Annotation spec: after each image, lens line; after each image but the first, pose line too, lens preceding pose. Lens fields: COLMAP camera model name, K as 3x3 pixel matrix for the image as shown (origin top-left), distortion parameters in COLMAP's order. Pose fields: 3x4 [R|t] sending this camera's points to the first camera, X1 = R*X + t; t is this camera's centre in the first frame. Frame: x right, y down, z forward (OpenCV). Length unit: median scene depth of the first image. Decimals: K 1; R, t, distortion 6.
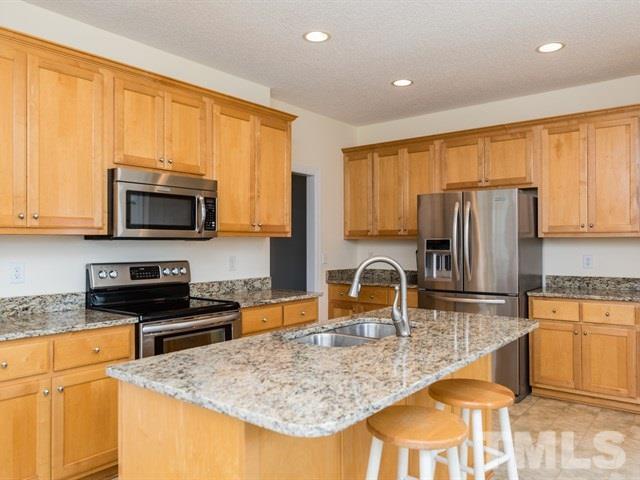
lens RADIAL K [[491.4, 0, 320.0], [0, 491.4, 239.9], [0, 0, 1]] dist [0.022342, -0.000315]
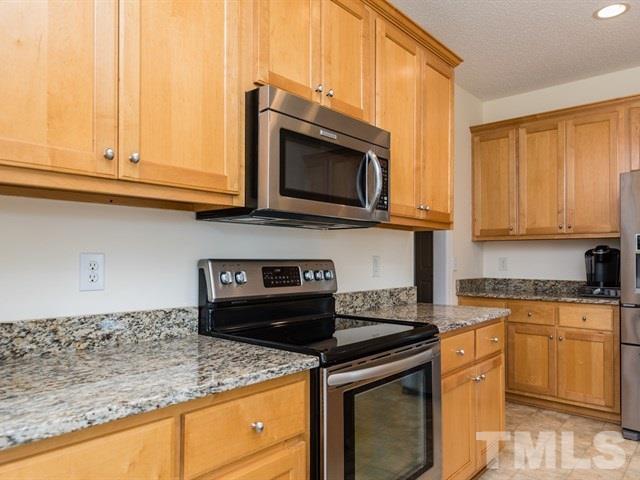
lens RADIAL K [[459.2, 0, 323.1], [0, 459.2, 255.0], [0, 0, 1]] dist [0.012131, 0.000255]
pose [[0.999490, 0.004946, -0.031561, -0.290313], [-0.004970, 0.999987, -0.000658, 0.040436], [0.031557, 0.000815, 0.999502, 0.424036]]
